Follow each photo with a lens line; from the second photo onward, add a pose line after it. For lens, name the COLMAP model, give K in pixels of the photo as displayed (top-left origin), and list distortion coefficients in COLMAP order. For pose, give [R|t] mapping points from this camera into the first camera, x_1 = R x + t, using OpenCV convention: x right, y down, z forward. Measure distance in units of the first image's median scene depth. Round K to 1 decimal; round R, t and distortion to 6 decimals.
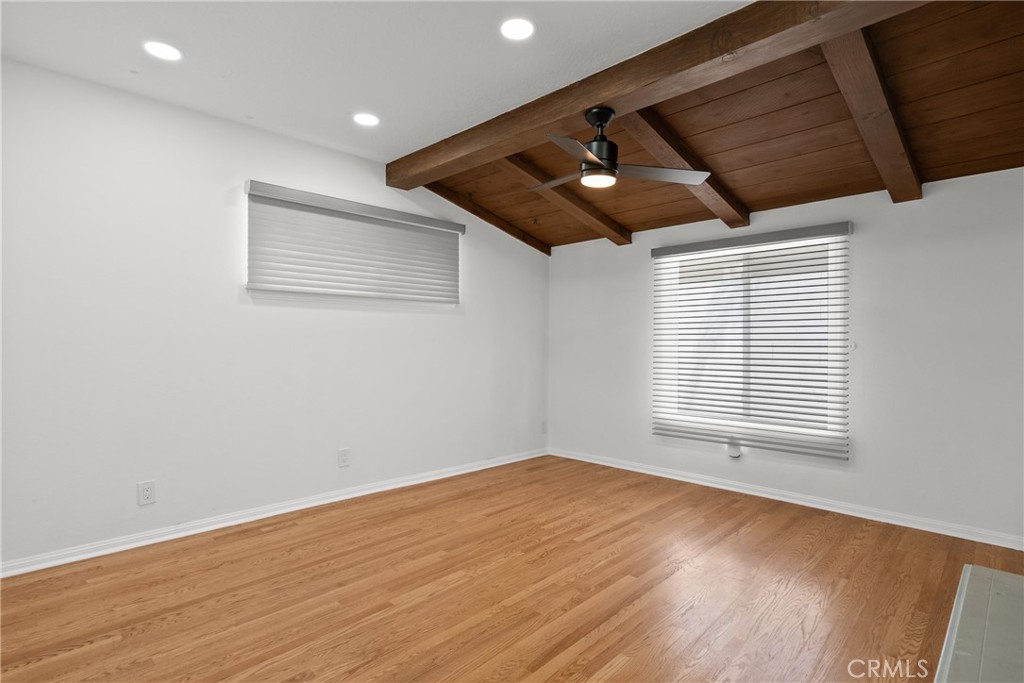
lens RADIAL K [[512.4, 0, 512.0], [0, 512.4, 341.5], [0, 0, 1]] dist [0.000367, 0.000097]
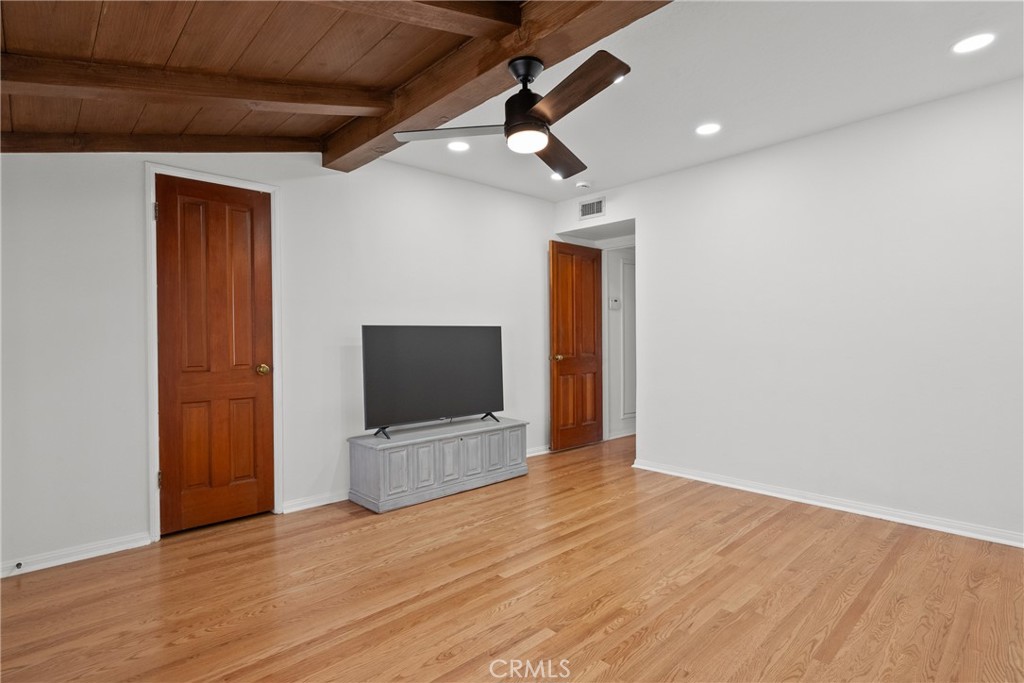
lens RADIAL K [[512.4, 0, 512.0], [0, 512.4, 341.5], [0, 0, 1]] dist [0.000367, 0.000097]
pose [[-0.999334, 0.005174, 0.036126, 0.159296], [0.005027, 0.999979, -0.004160, 0.013627], [-0.036147, -0.003975, -0.999339, 1.775943]]
